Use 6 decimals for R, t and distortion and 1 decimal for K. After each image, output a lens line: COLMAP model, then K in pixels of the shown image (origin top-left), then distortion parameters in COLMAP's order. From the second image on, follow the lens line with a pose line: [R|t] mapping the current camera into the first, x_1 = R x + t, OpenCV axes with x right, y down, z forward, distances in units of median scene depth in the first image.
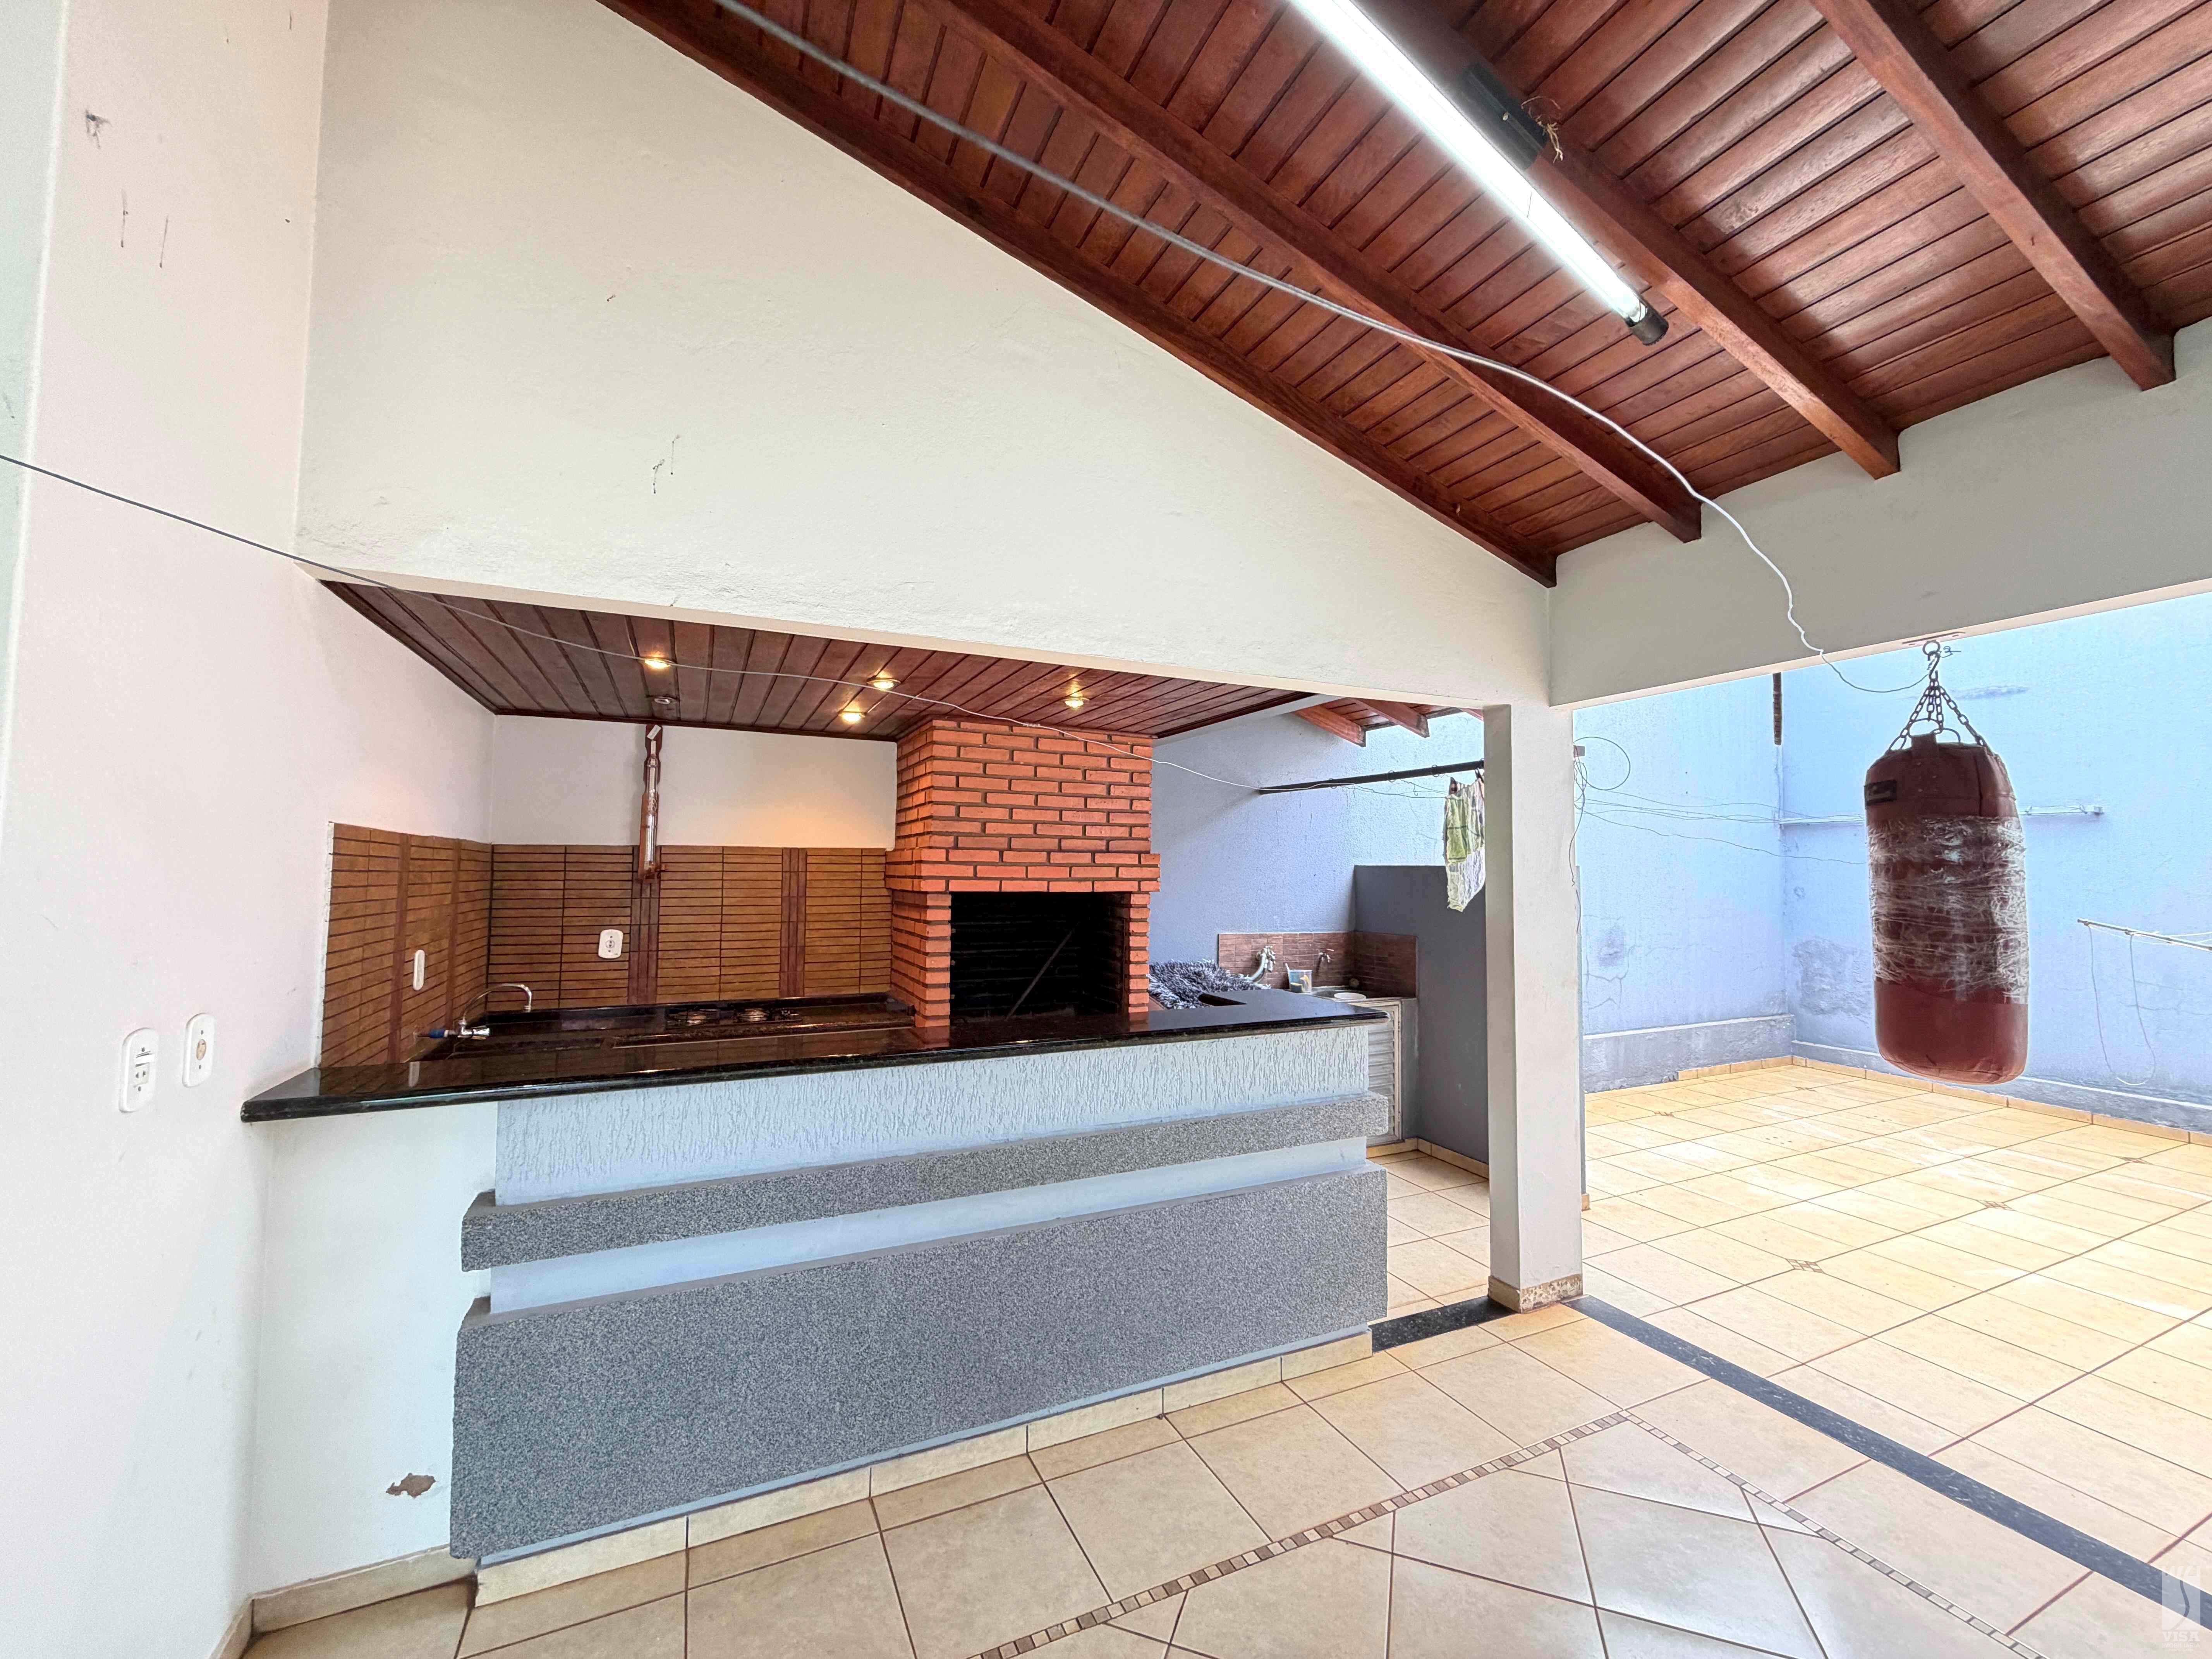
lens RADIAL K [[895.4, 0, 1099.8], [0, 895.4, 823.6], [0, 0, 1]] dist [-0.005498, 0.003542]
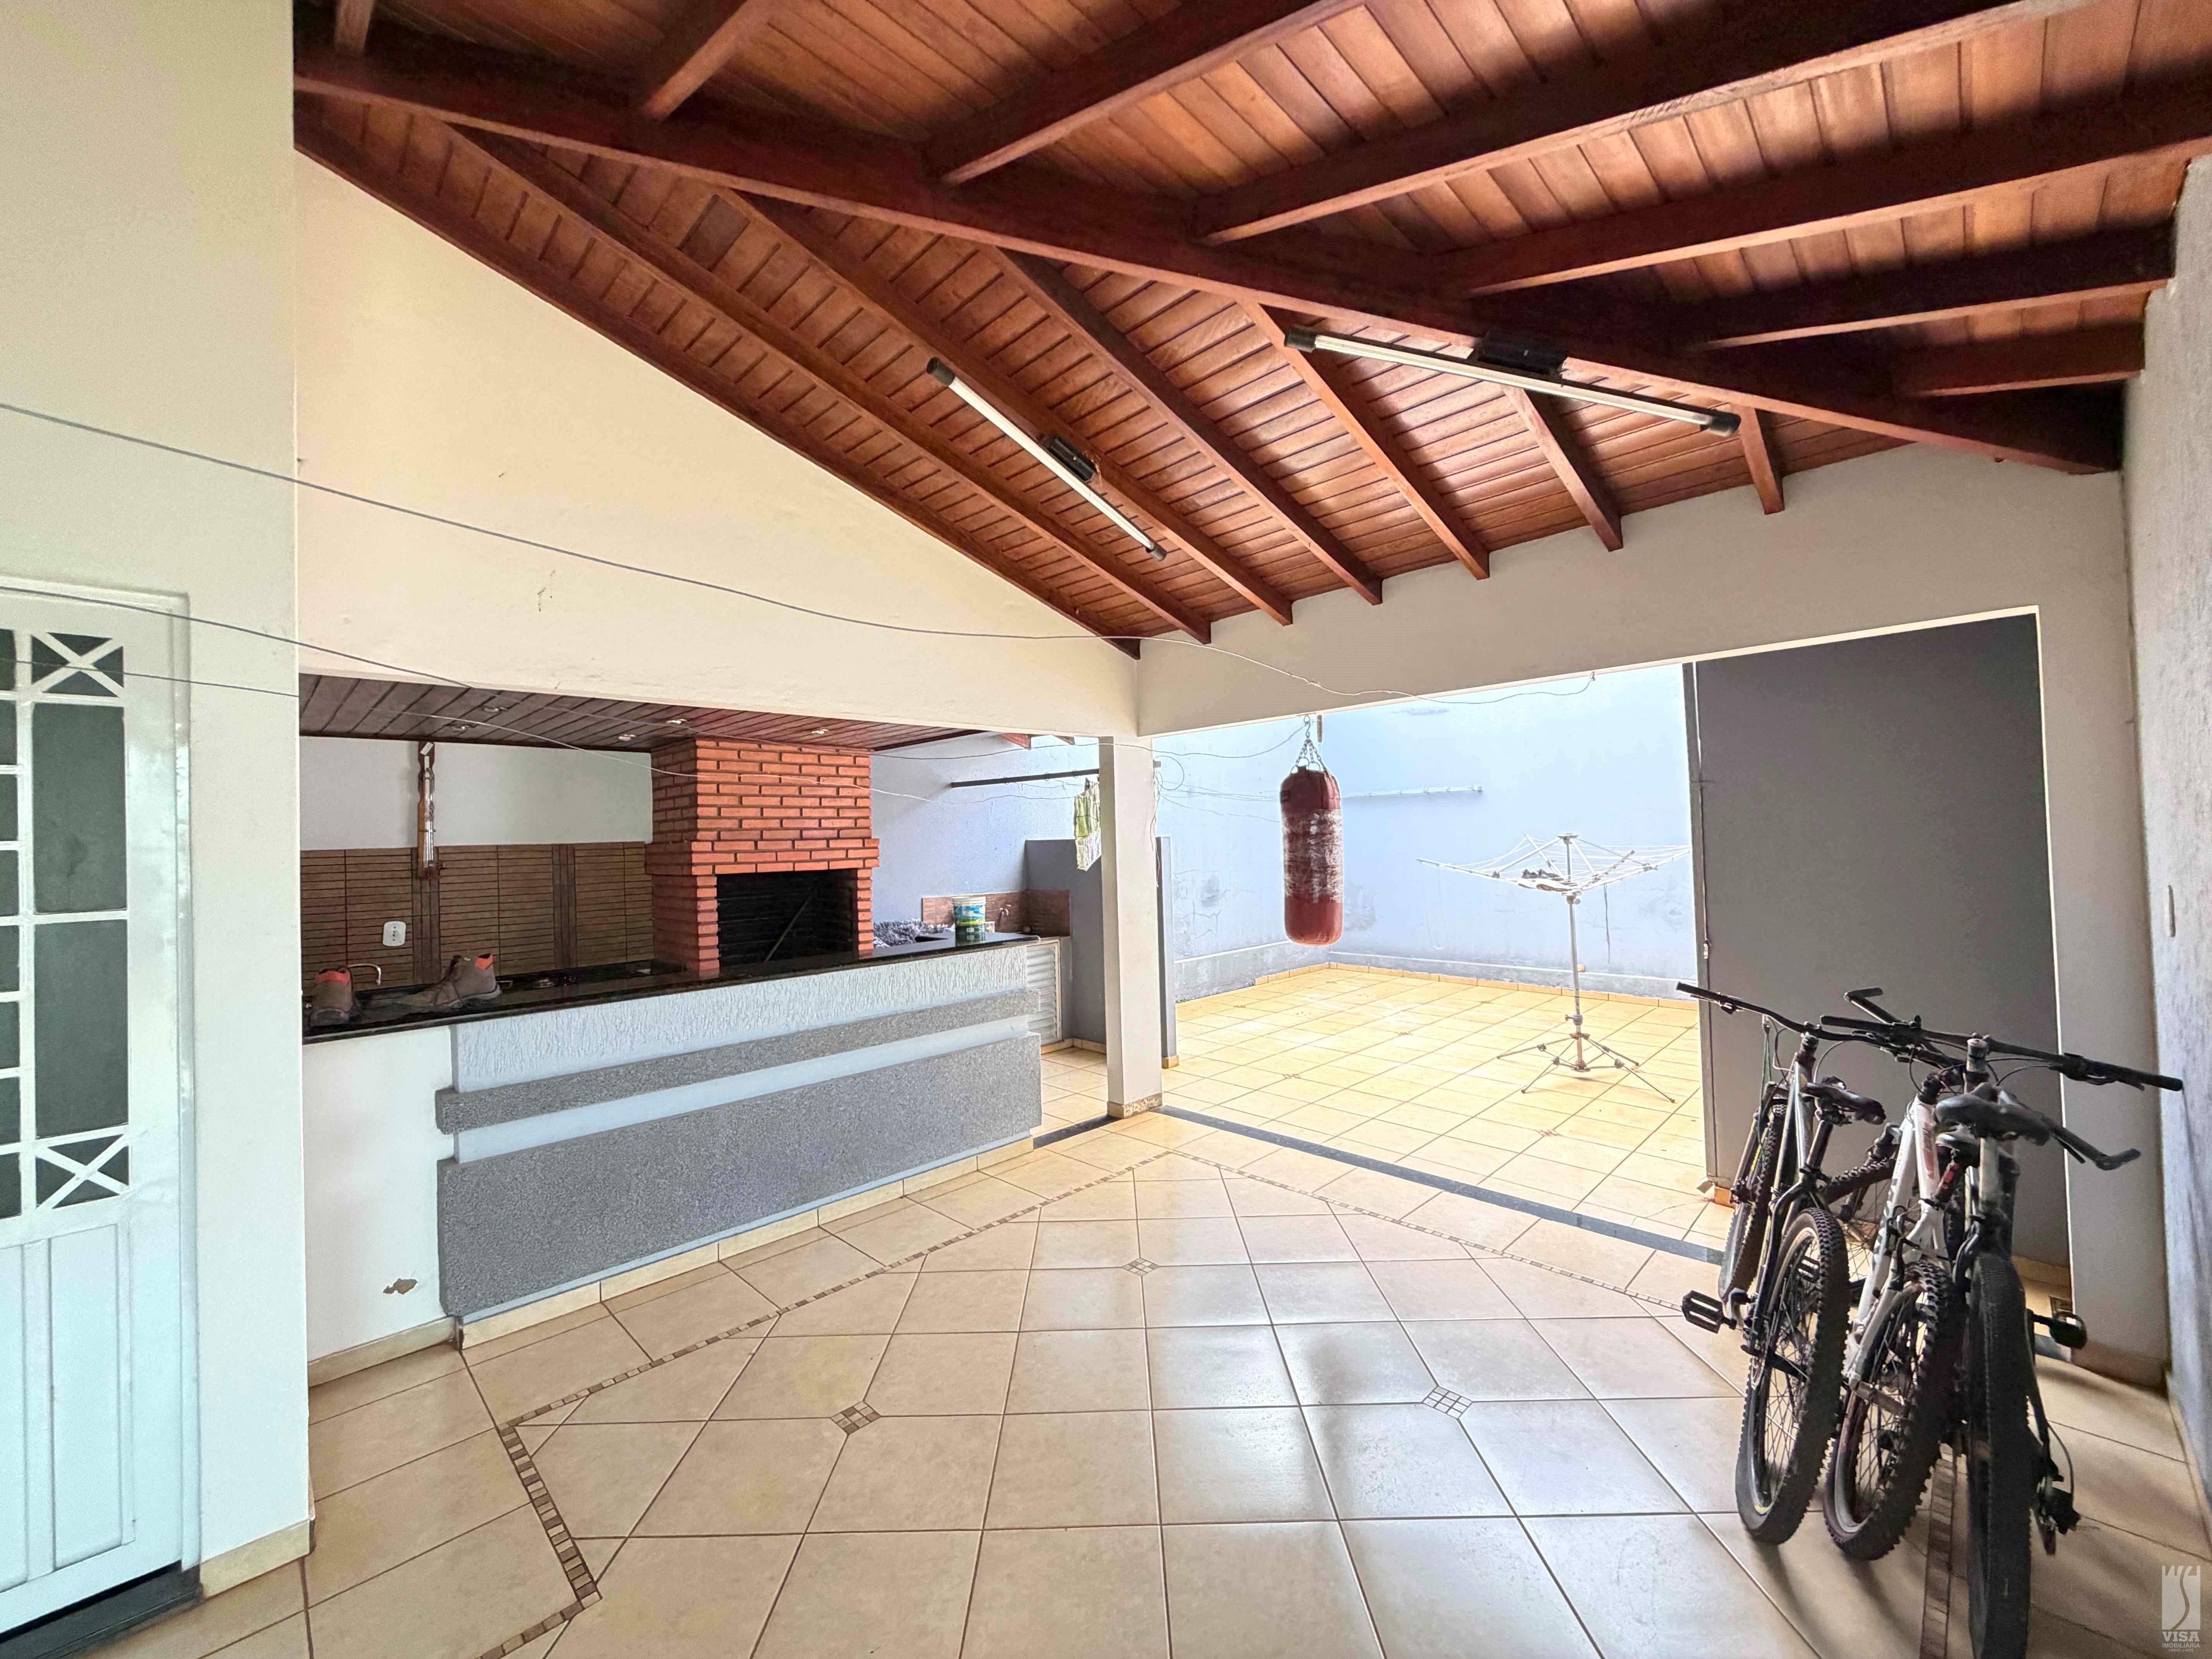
lens RADIAL K [[895.4, 0, 1101.8], [0, 895.4, 828.8], [0, 0, 1]] dist [-0.005498, 0.003542]
pose [[0.940092, -0.031128, 0.339497, -0.081522], [0.018623, 0.999025, 0.040029, -0.031013], [-0.340412, -0.031308, 0.939755, -0.408078]]
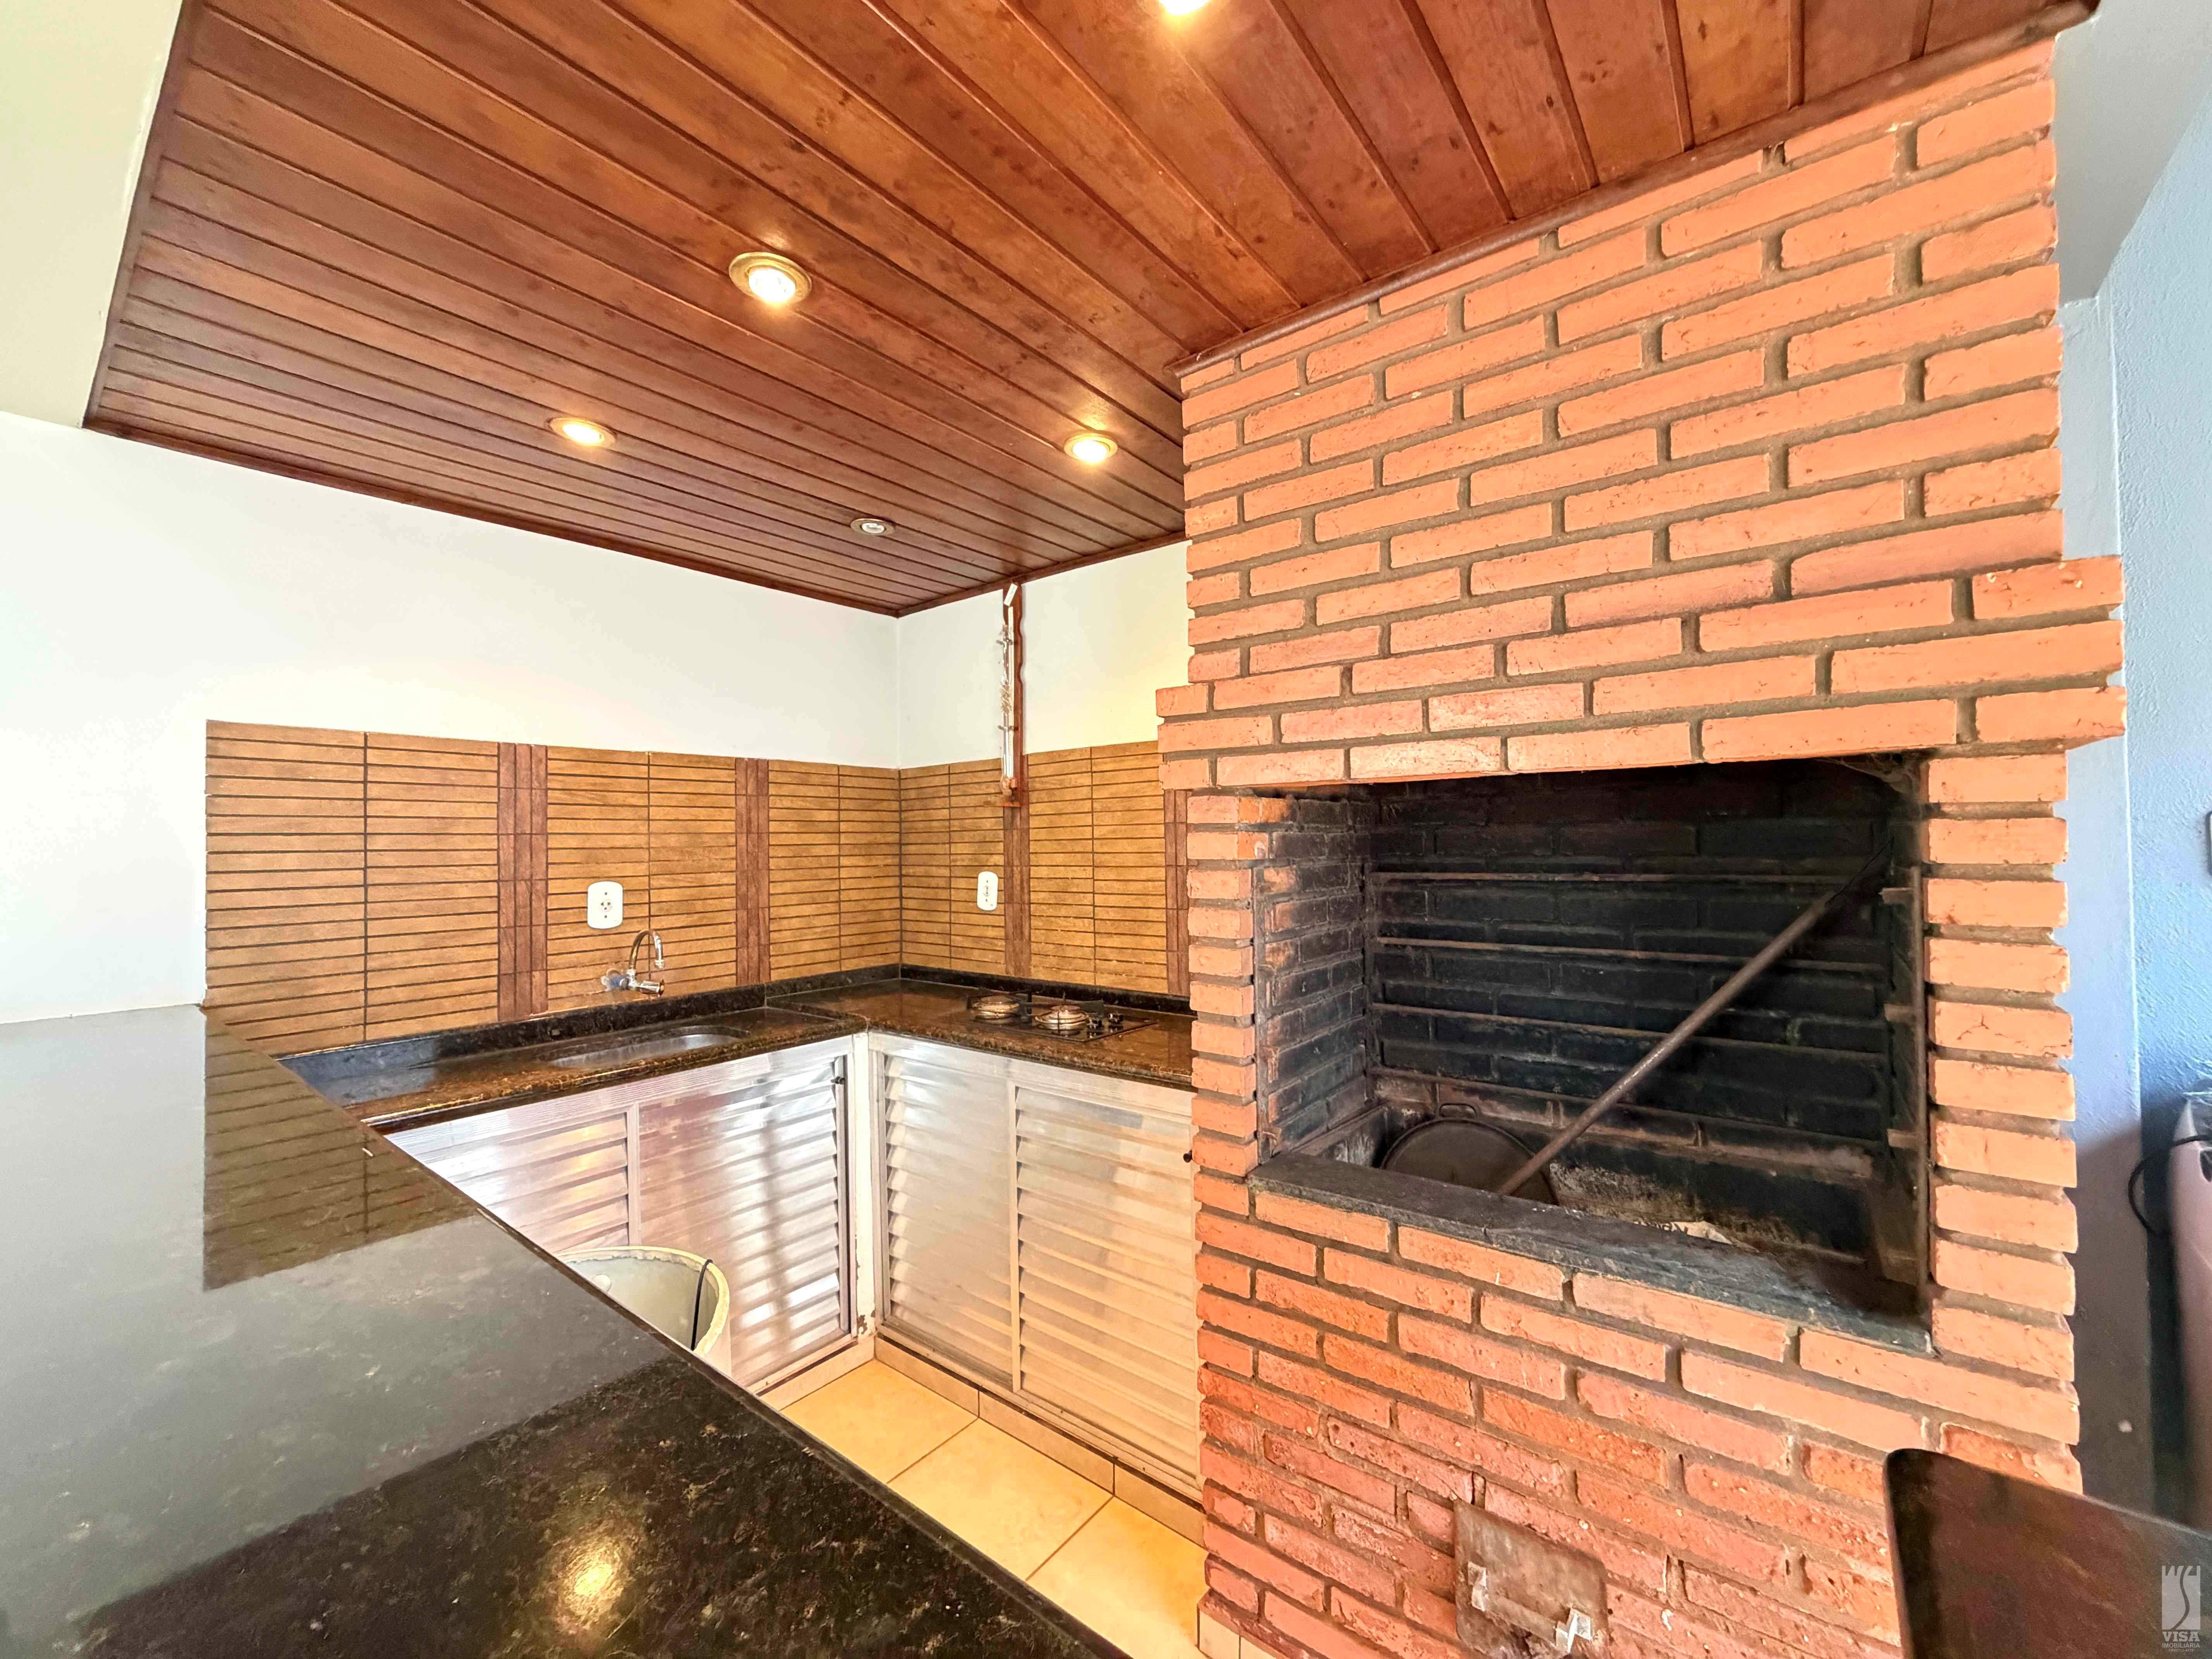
lens RADIAL K [[895.4, 0, 1067.2], [0, 895.4, 833.0], [0, 0, 1]] dist [-0.005498, 0.003542]
pose [[0.436812, -0.023836, -0.899237, 0.163061], [0.065062, 0.997868, 0.005155, 0.091606], [0.897197, -0.060758, 0.437431, 0.775384]]
